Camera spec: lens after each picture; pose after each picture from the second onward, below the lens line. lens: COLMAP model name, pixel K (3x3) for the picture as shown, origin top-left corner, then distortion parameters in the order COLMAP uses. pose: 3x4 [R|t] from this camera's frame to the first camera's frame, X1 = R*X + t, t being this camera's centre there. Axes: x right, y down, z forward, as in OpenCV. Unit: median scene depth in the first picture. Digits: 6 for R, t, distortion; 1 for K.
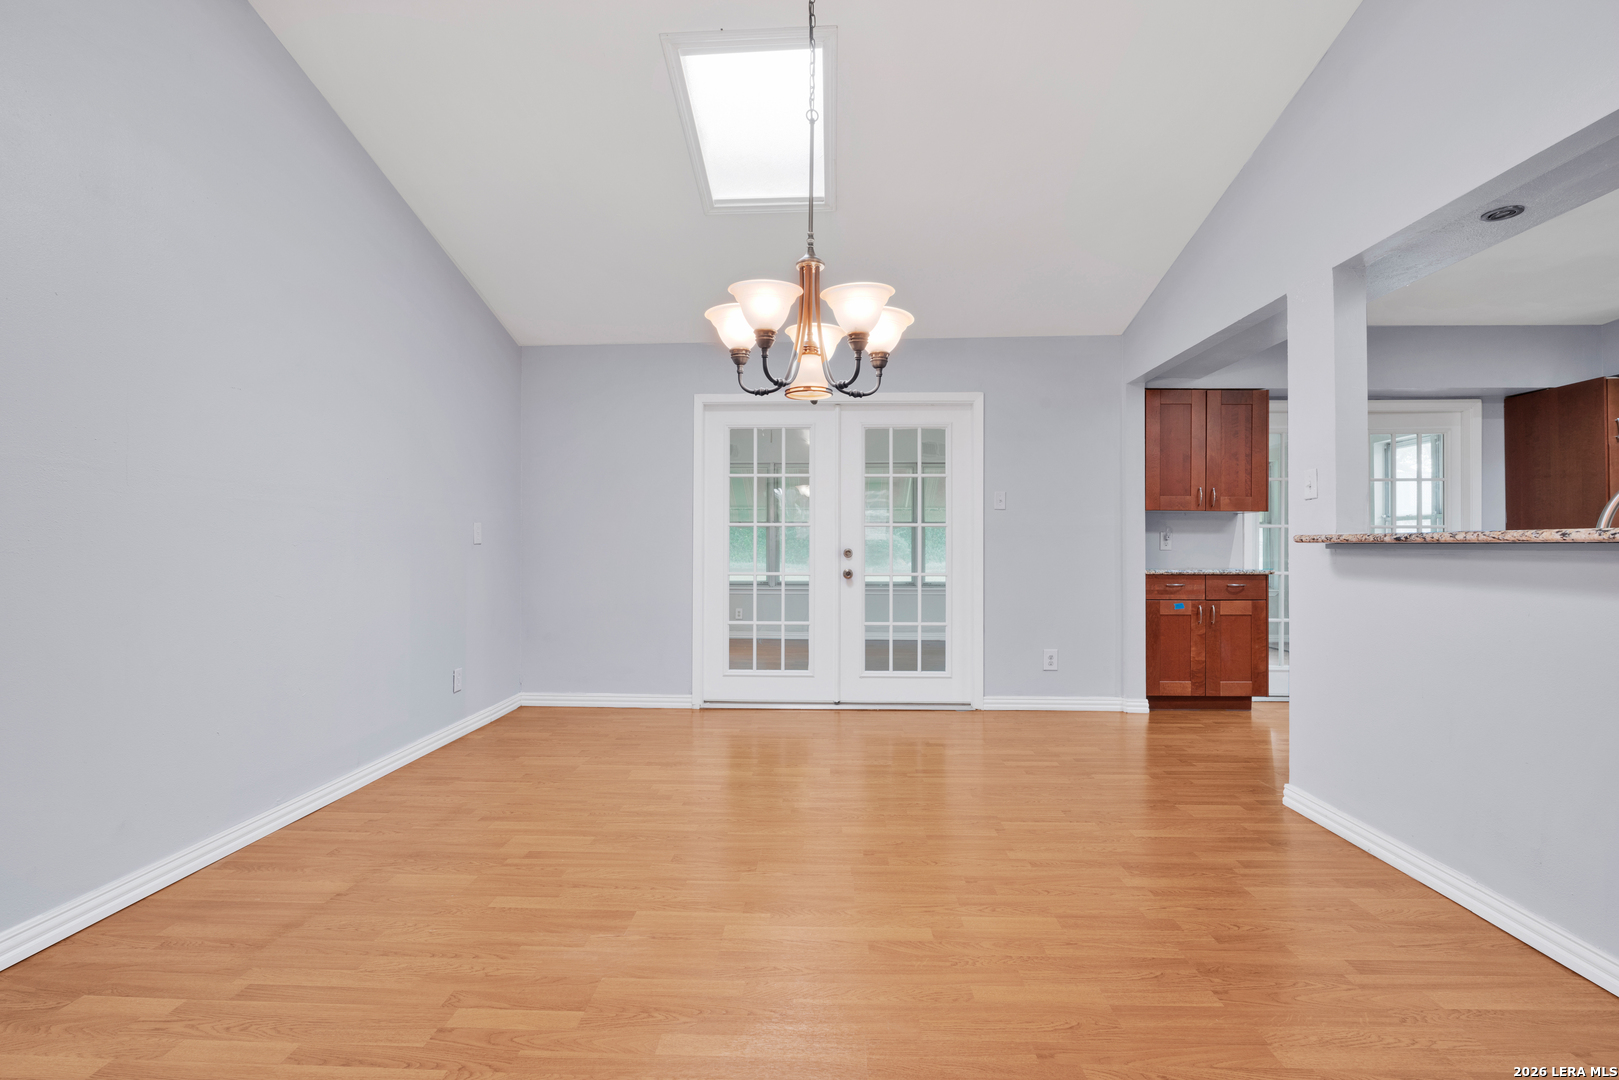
lens RADIAL K [[710.7, 0, 804.6], [0, 710.7, 545.5], [0, 0, 1]] dist [-0.001911, -0.000367]
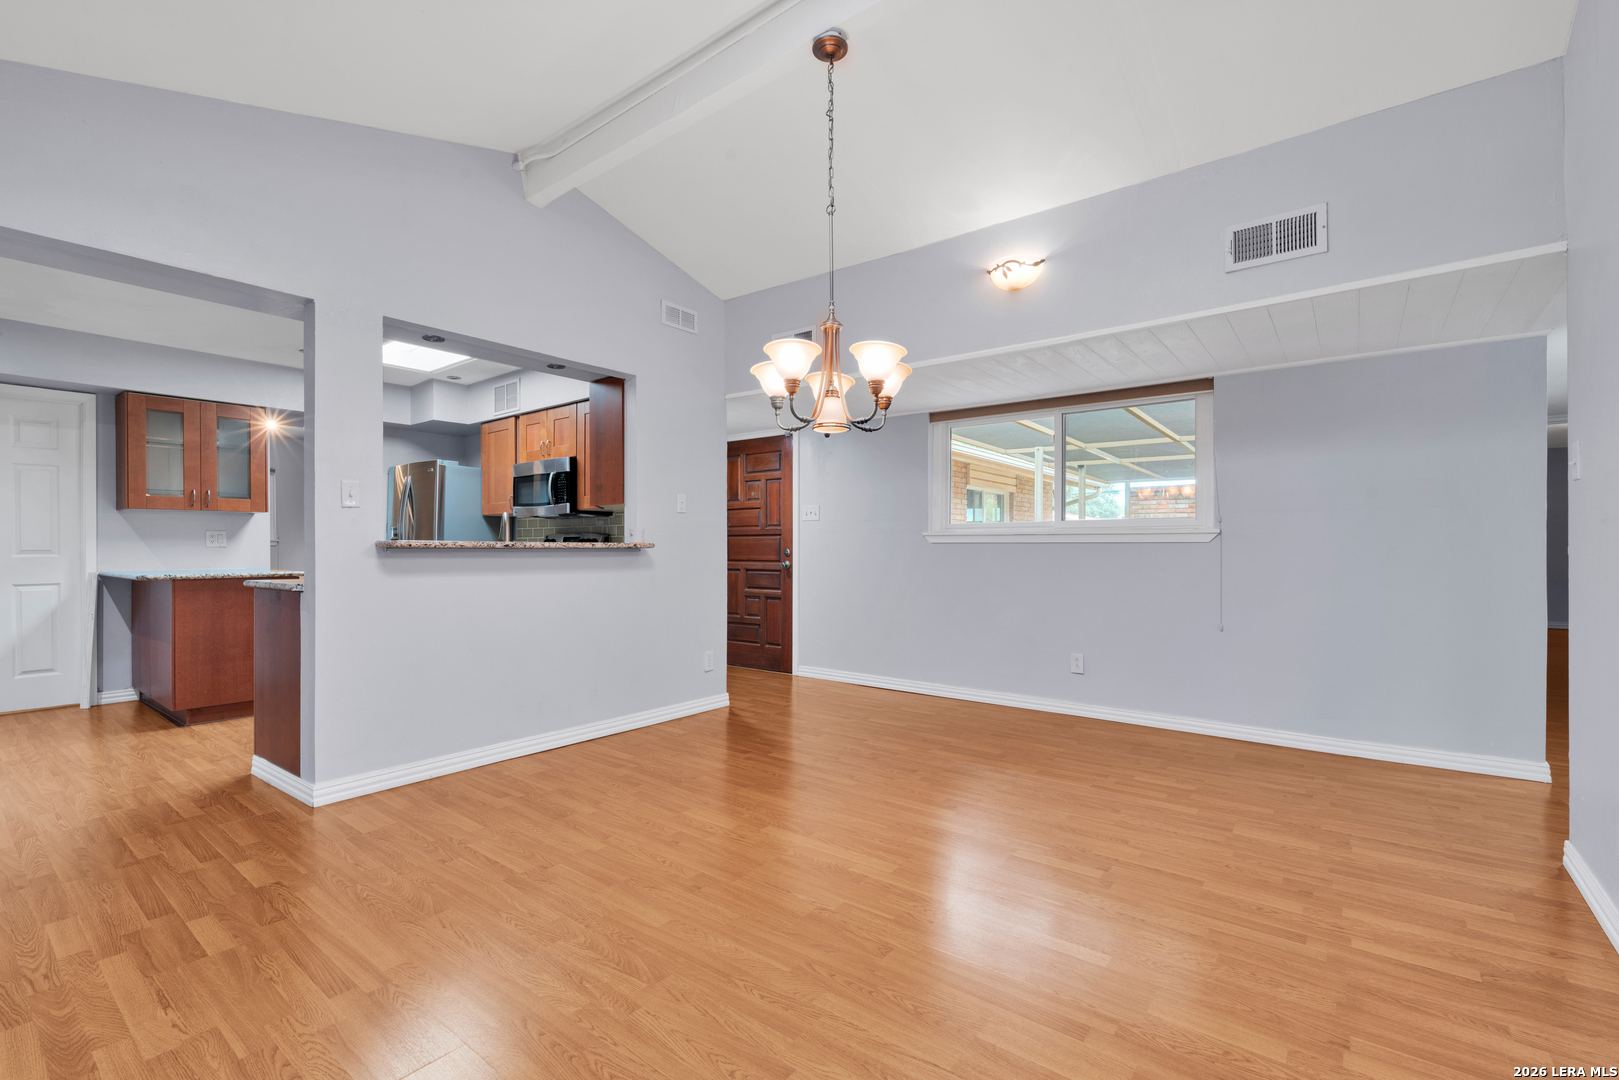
lens RADIAL K [[710.7, 0, 804.6], [0, 710.7, 545.5], [0, 0, 1]] dist [-0.001911, -0.000367]
pose [[-0.811875, 0.000961, 0.583831, -0.635908], [-0.002315, 0.999985, -0.004865, -0.002554], [-0.583827, -0.005301, -0.811861, 1.896696]]
